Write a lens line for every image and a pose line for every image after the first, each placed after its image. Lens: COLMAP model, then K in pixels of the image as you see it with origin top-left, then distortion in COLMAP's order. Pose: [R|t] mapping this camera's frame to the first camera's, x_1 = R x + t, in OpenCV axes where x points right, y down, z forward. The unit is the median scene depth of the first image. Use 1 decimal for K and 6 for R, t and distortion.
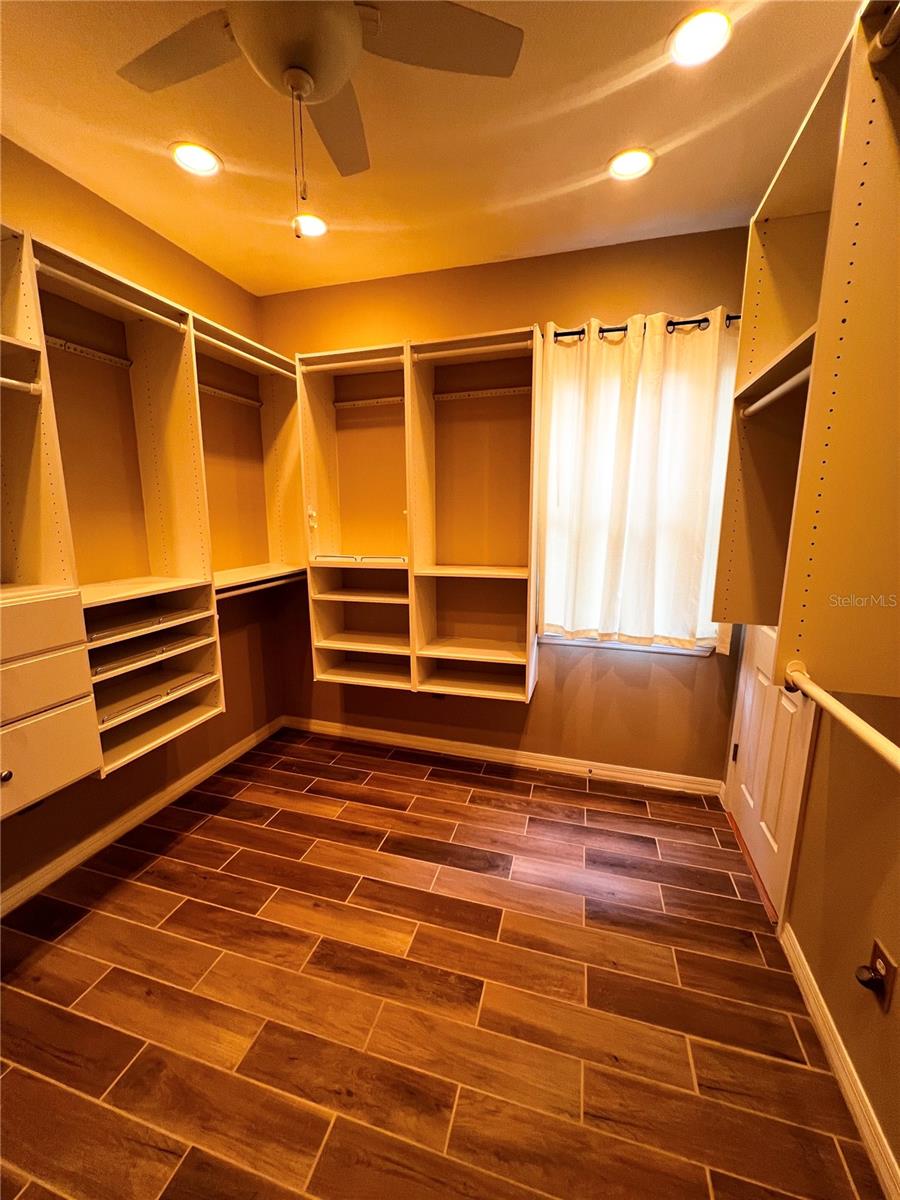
lens RADIAL K [[480.5, 0, 448.9], [0, 480.5, 597.8], [0, 0, 1]] dist [0.000242, -0.000330]
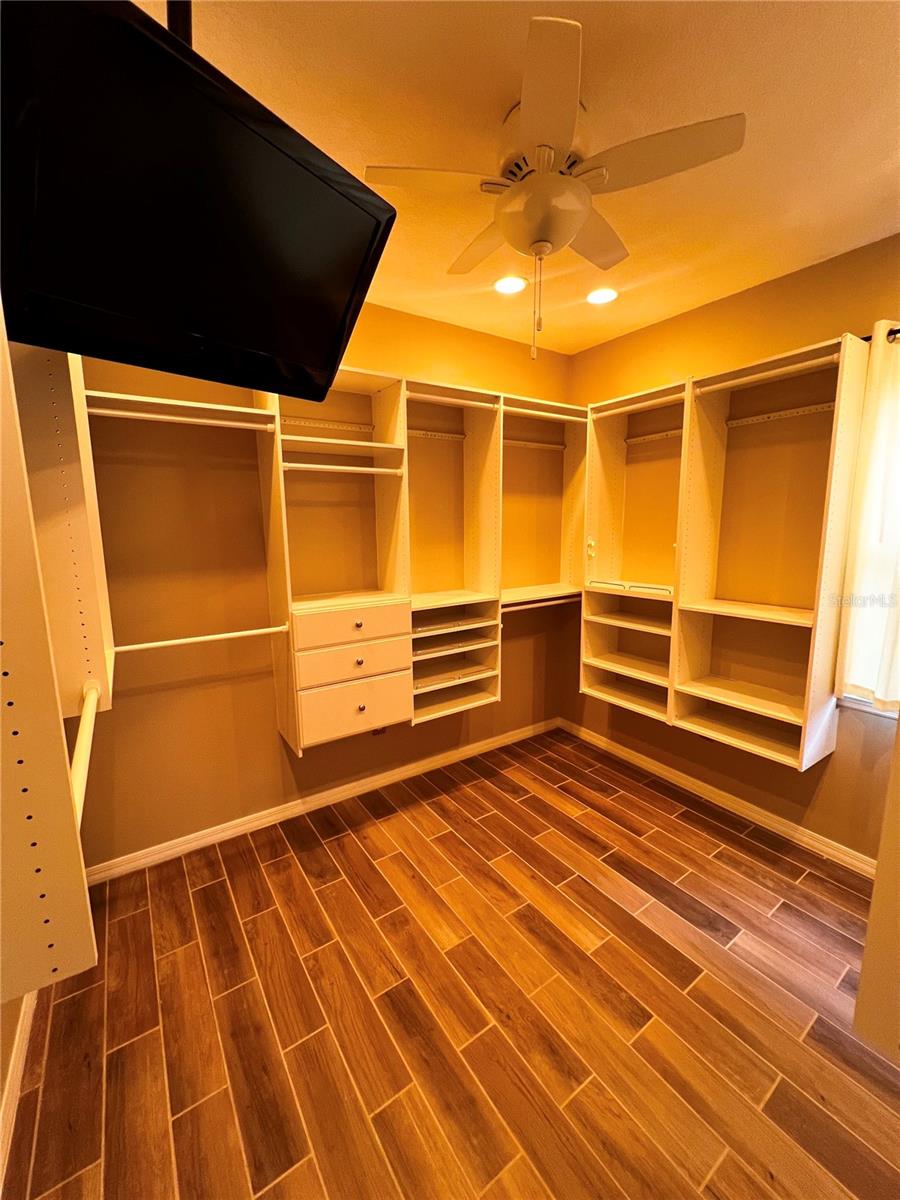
lens RADIAL K [[480.5, 0, 450.6], [0, 480.5, 596.9], [0, 0, 1]] dist [0.000242, -0.000330]
pose [[0.773970, 0.090094, -0.626780, 0.214019], [-0.100628, 0.994748, 0.018728, -0.048819], [0.625175, 0.048577, 0.778971, -0.081741]]
